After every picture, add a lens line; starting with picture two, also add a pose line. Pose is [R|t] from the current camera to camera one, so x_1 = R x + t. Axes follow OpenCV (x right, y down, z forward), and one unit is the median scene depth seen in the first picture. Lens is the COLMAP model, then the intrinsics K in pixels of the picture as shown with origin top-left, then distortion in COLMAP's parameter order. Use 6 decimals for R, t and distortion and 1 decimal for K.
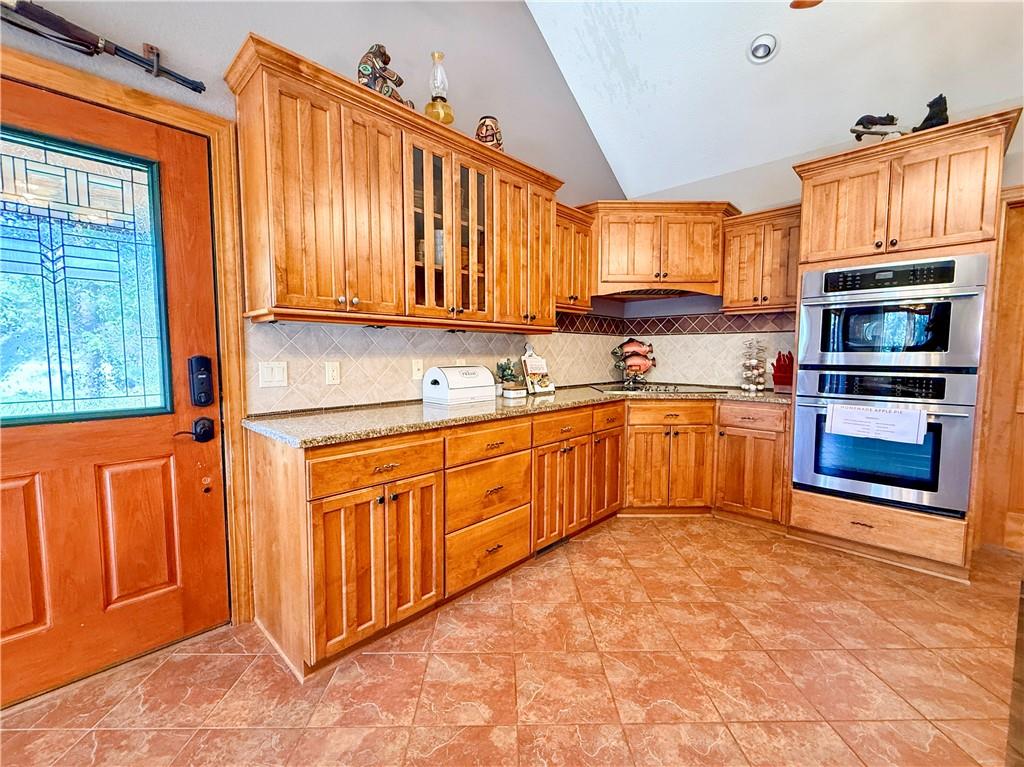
lens RADIAL K [[431.3, 0, 509.7], [0, 431.3, 382.6], [0, 0, 1]] dist [0.002042, 0.000902]
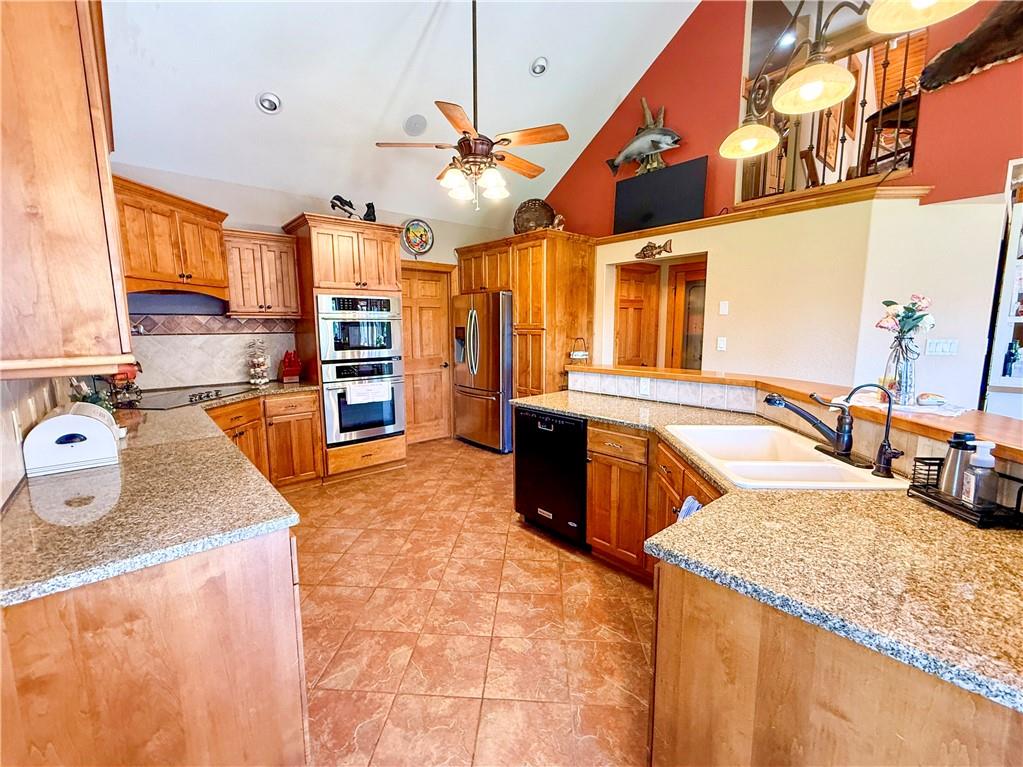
lens RADIAL K [[430.9, 0, 509.9], [0, 430.9, 380.4], [0, 0, 1]] dist [0.002042, 0.000902]
pose [[0.101556, -0.130723, 0.986204, -0.695011], [0.077008, 0.989388, 0.123215, -0.110421], [-0.991845, 0.063433, 0.110545, 0.267852]]
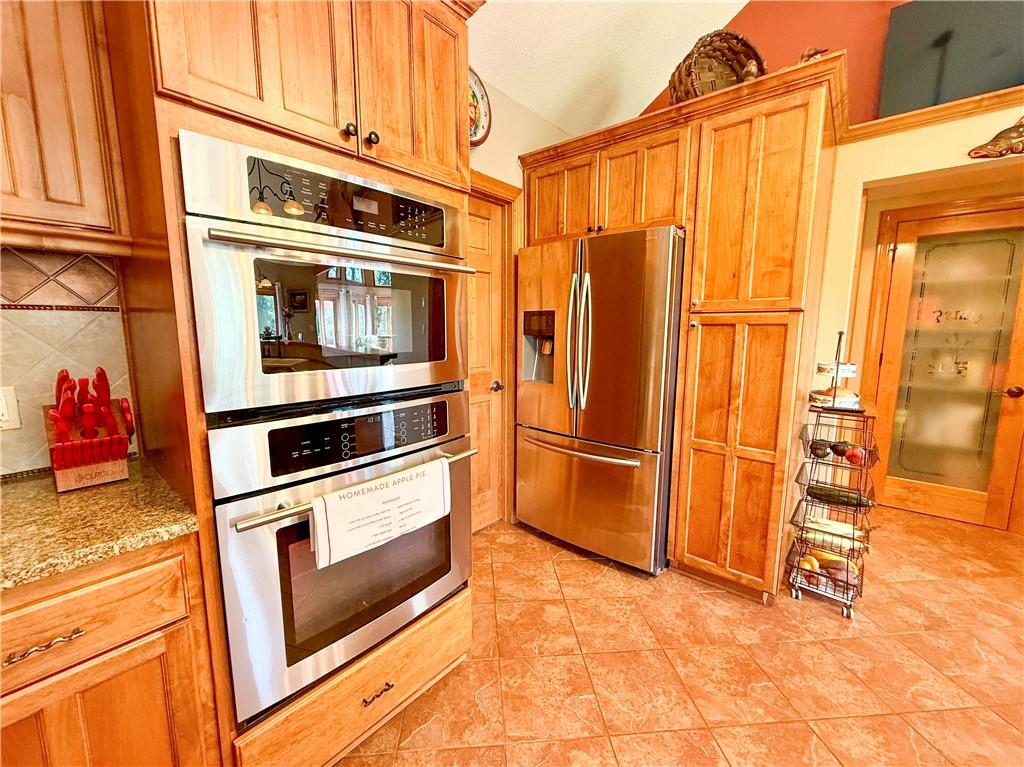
lens RADIAL K [[412.1, 0, 513.9], [0, 412.1, 382.6], [0, 0, 1]] dist [-0.000578, 0.000179]
pose [[-0.054974, -0.138336, 0.988858, 0.362782], [0.070013, 0.987384, 0.142022, -0.103313], [-0.996030, 0.077040, -0.044596, 0.826881]]
